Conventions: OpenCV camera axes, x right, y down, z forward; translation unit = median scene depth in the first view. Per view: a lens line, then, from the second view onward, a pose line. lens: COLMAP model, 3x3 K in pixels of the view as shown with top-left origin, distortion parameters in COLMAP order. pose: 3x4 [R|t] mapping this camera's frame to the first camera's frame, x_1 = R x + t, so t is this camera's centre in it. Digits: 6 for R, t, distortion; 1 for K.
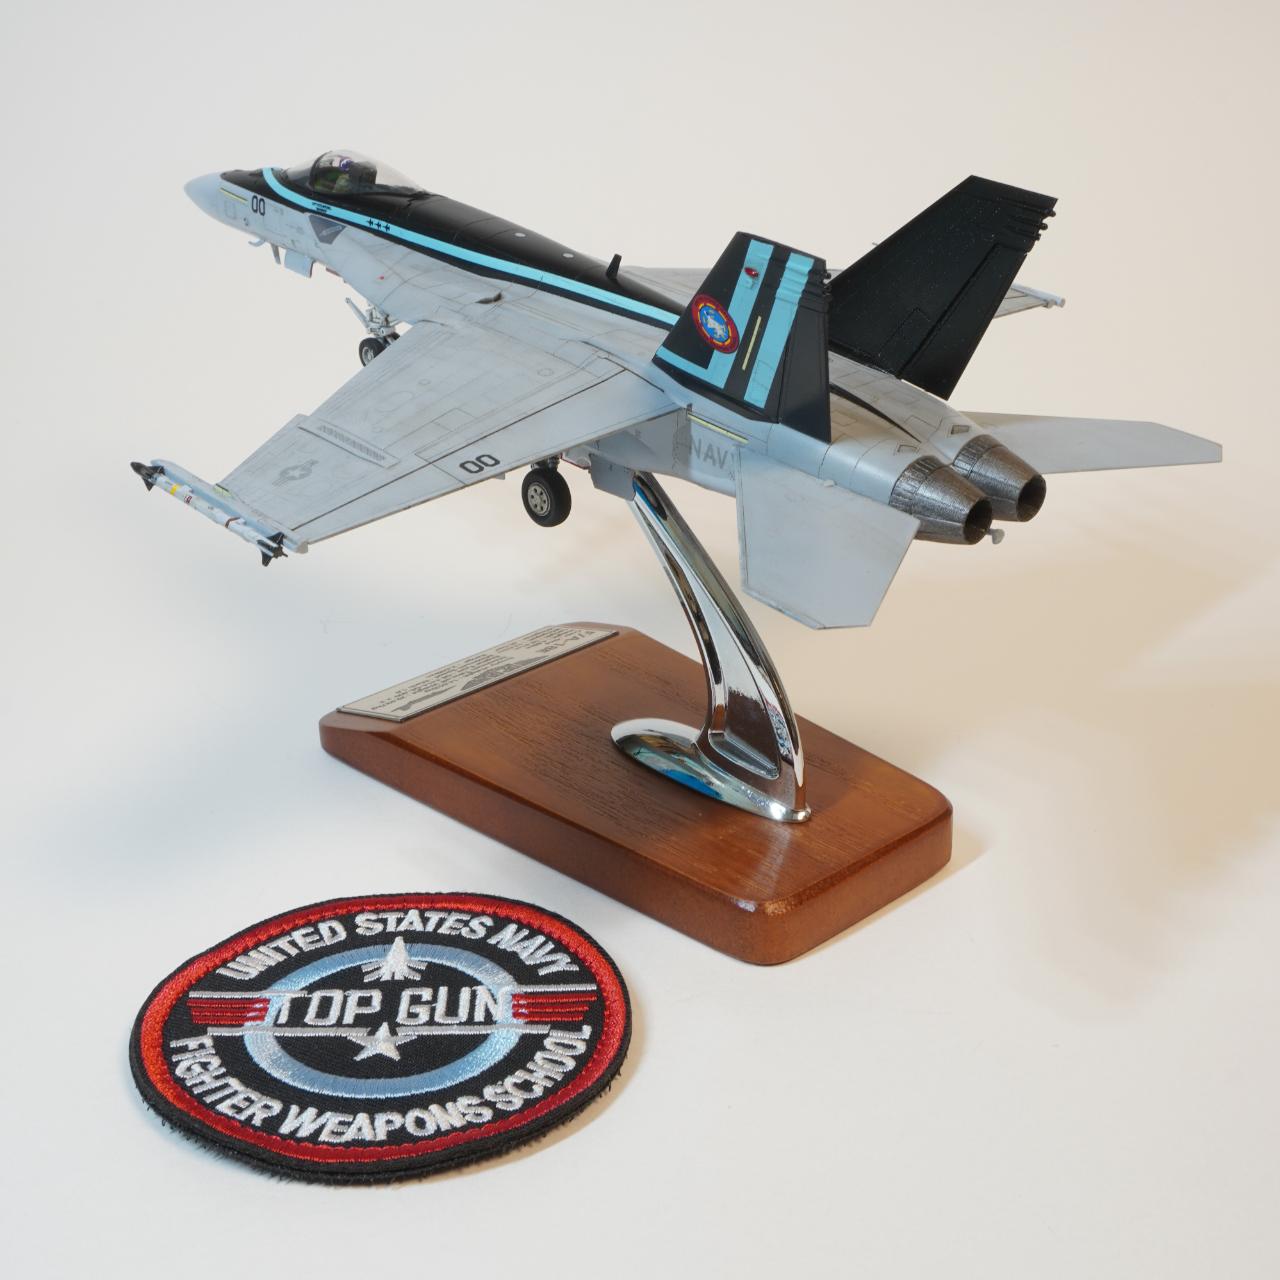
lens RADIAL K [[1862.1, 0, 656.3], [0, 1862.1, 591.8], [0, 0, 1]] dist [-0.019926, 0.060386]
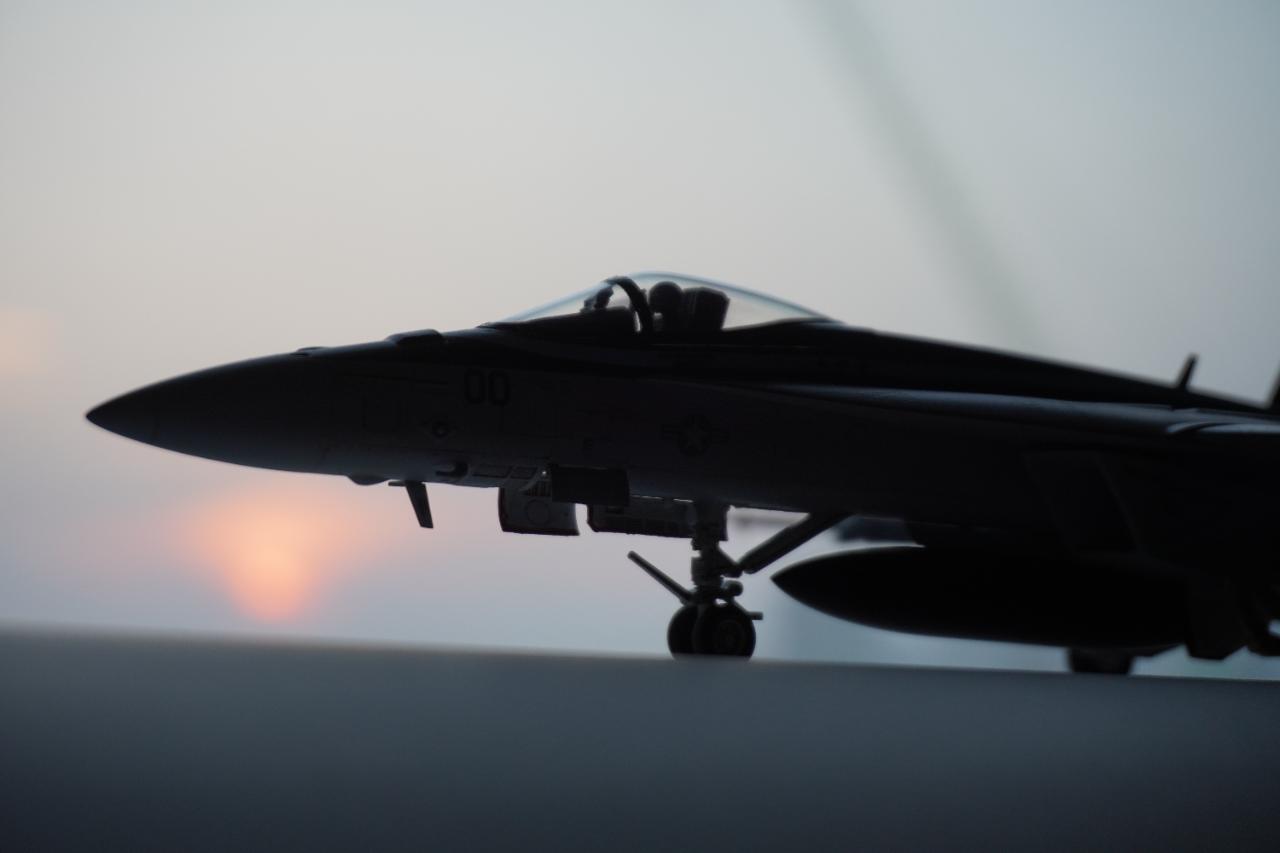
lens RADIAL K [[2610.3, 0, 640.0], [0, 2610.3, 426.5], [0, 0, 1]] dist [0.047425, 0.094408]
pose [[0.186277, 0.081944, 0.979074, -1.198847], [0.431452, 0.888467, -0.156448, -0.098594], [-0.882695, 0.451566, 0.130146, 1.193800]]
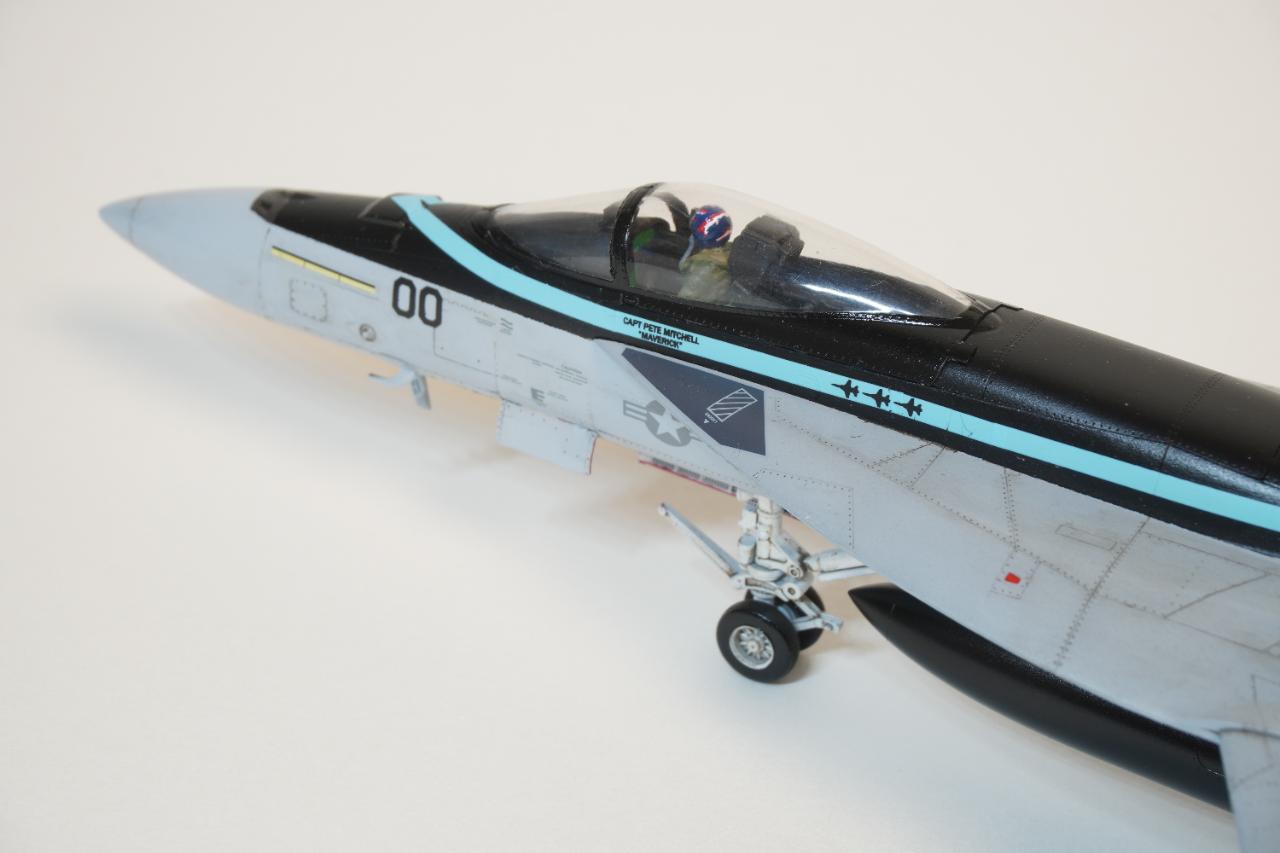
lens RADIAL K [[2855.5, 0, 640.0], [0, 2855.5, 426.5], [0, 0, 1]] dist [0.025774, 0.312301]
pose [[0.960301, -0.124796, 0.249496, -0.445736], [0.105134, 0.990314, 0.090691, -0.316059], [-0.258397, -0.060860, 0.964120, 0.507338]]
